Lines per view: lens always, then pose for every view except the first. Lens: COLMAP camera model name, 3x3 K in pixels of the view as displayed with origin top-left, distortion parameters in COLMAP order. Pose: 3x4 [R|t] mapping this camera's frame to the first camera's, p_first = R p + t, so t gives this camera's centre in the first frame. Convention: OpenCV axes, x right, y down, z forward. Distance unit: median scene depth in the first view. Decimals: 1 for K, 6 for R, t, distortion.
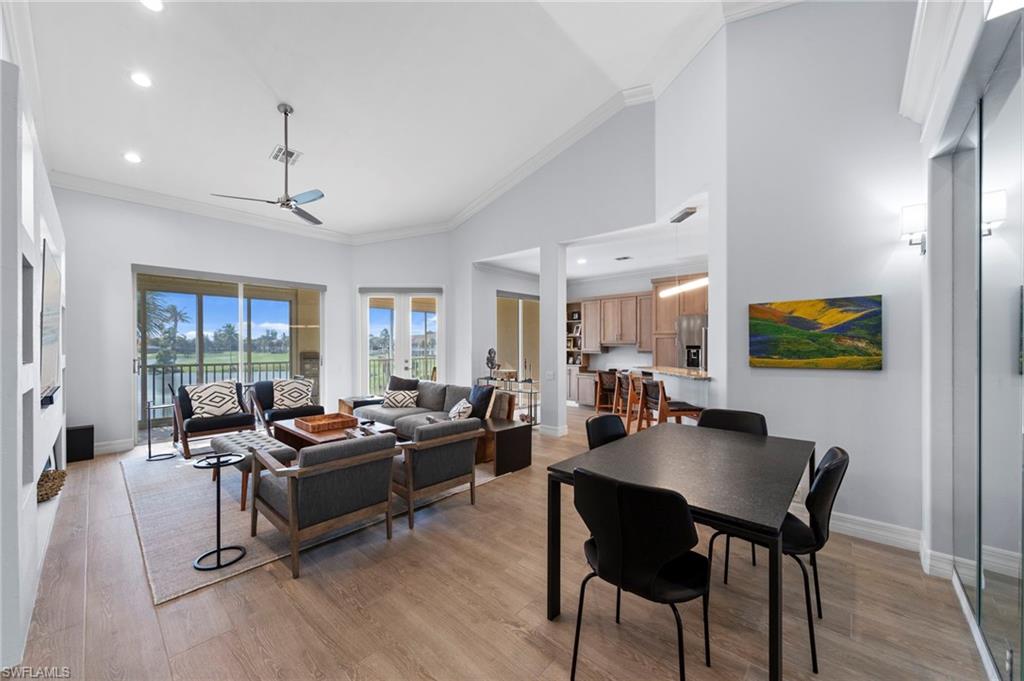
lens RADIAL K [[381.7, 0, 510.9], [0, 381.7, 348.6], [0, 0, 1]] dist [-0.000129, -0.000072]
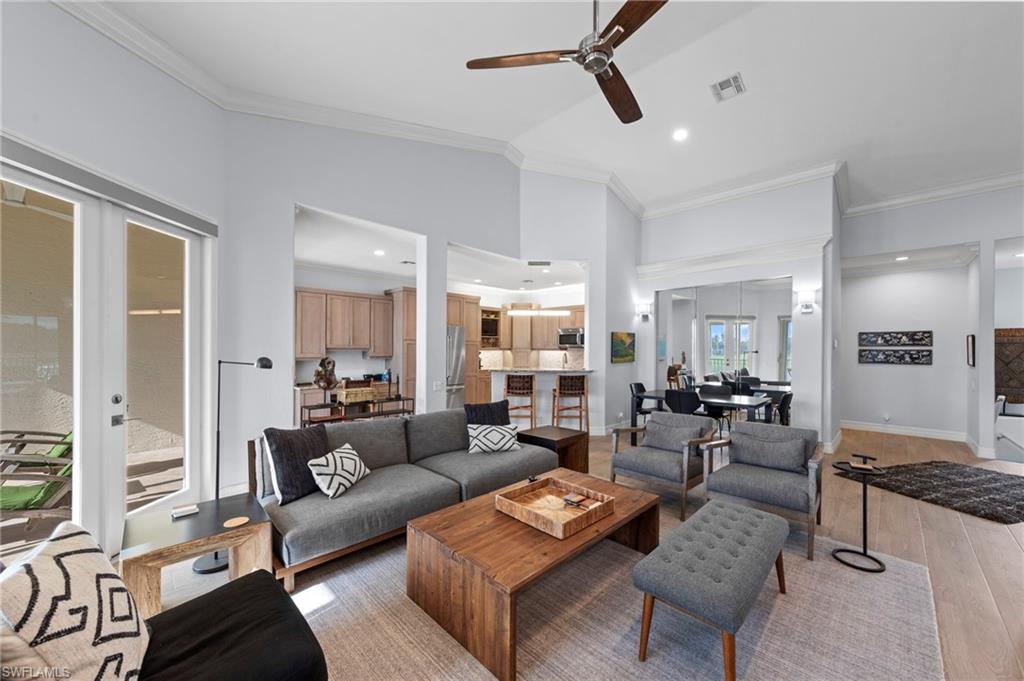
lens RADIAL K [[381.7, 0, 510.9], [0, 381.7, 348.6], [0, 0, 1]] dist [-0.000129, -0.000072]
pose [[0.038502, 0.002267, 0.999256, -0.736612], [0.003990, 0.999989, -0.002422, -0.012485], [-0.999251, 0.004080, 0.038492, 0.762752]]
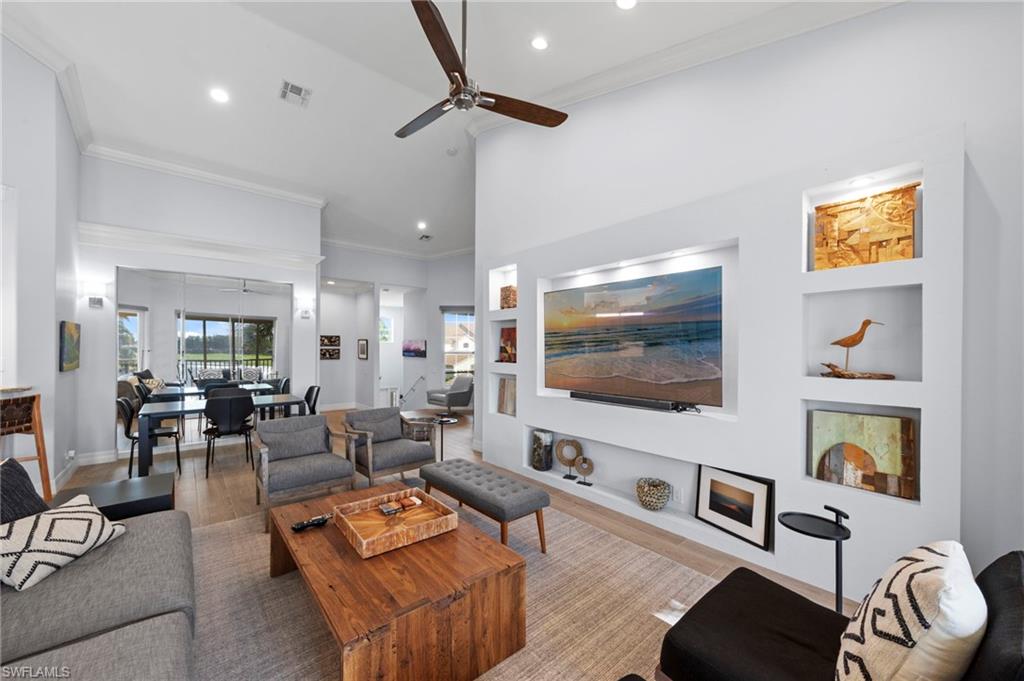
lens RADIAL K [[381.7, 0, 510.9], [0, 381.7, 348.6], [0, 0, 1]] dist [-0.000129, -0.000072]
pose [[-0.992985, -0.001841, 0.118229, -0.499753], [-0.001194, 0.999984, 0.005544, -0.017216], [-0.118238, 0.005364, -0.992971, 1.074299]]
